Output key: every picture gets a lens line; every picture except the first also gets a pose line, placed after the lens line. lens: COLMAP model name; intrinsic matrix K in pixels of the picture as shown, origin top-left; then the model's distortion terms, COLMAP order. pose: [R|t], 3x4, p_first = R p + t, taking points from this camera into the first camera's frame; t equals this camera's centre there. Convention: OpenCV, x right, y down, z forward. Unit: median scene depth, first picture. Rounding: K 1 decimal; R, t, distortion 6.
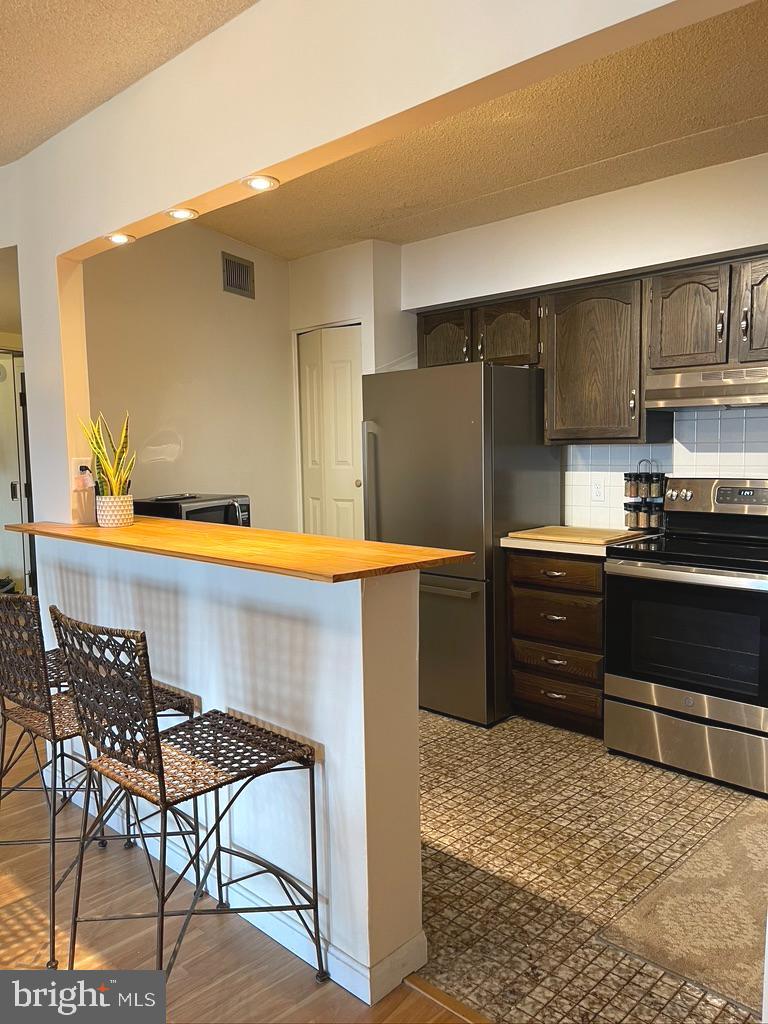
lens RADIAL K [[781.9, 0, 384.0], [0, 781.9, 512.0], [0, 0, 1]] dist [0.033863, -0.010028]
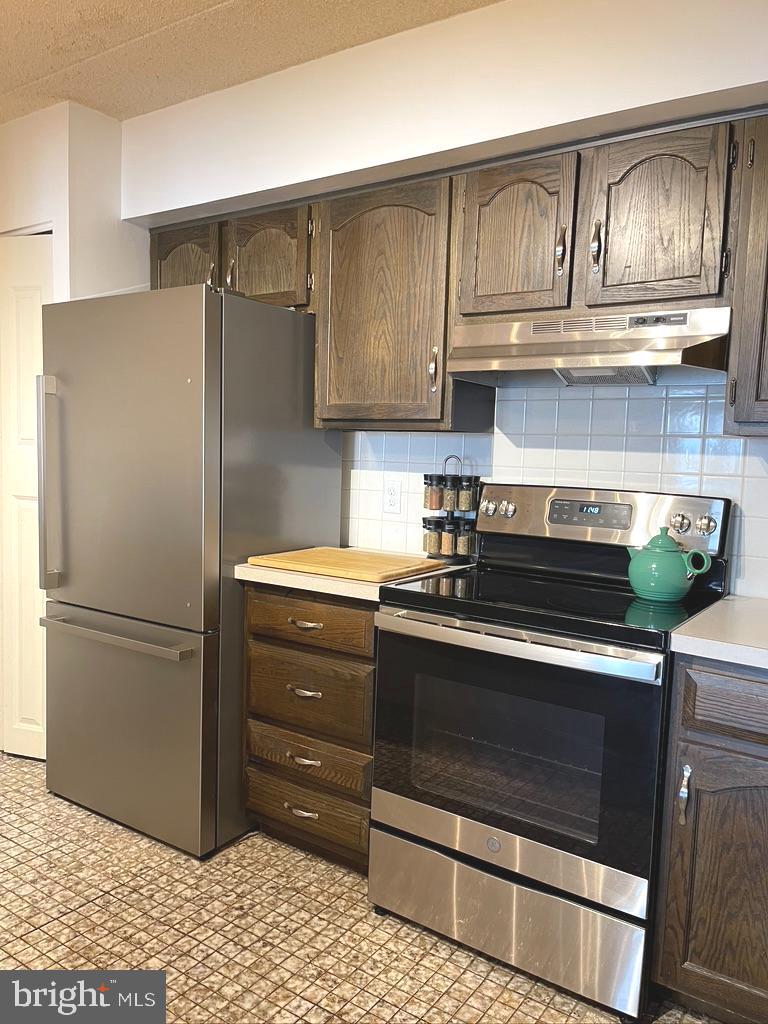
lens RADIAL K [[781.9, 0, 384.0], [0, 781.9, 512.0], [0, 0, 1]] dist [0.033863, -0.010028]
pose [[0.983985, 0.036526, 0.174467, 0.158647], [-0.035215, 0.999323, -0.010603, -0.008123], [-0.174737, 0.004289, 0.984606, 0.345850]]
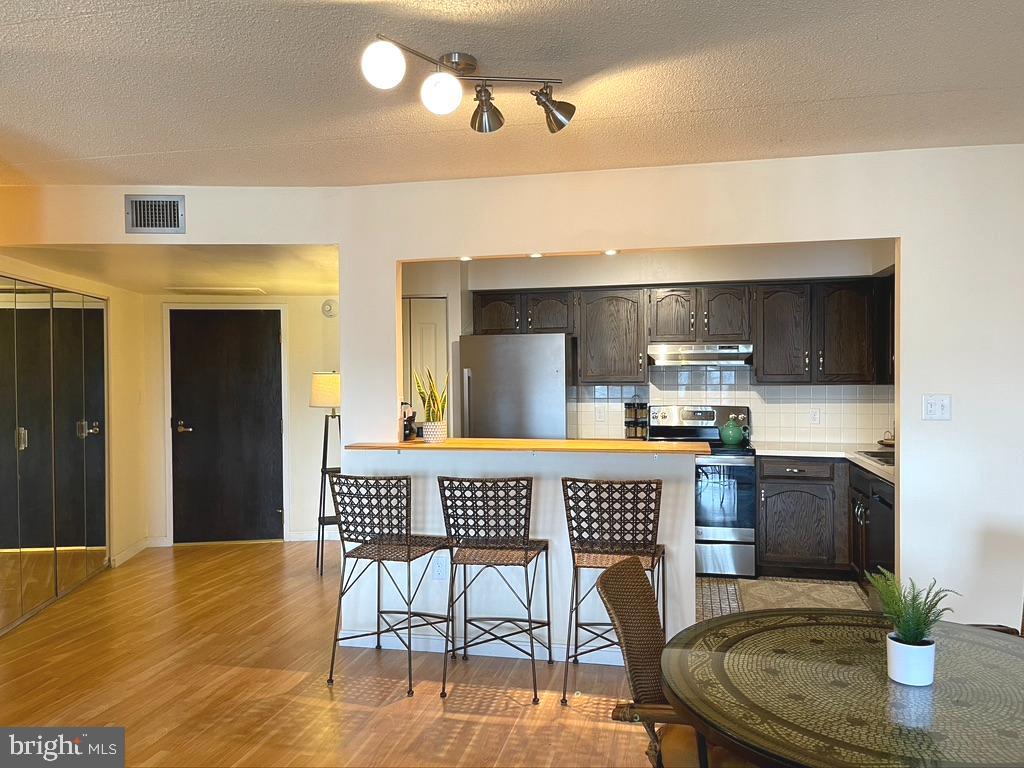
lens RADIAL K [[781.9, 0, 512.0], [0, 781.9, 384.0], [0, 0, 1]] dist [0.033863, -0.010028]
pose [[0.852866, 0.000419, 0.522130, -0.743619], [0.040613, 0.996917, -0.067138, 0.009420], [-0.520548, 0.078465, 0.850219, -0.251049]]
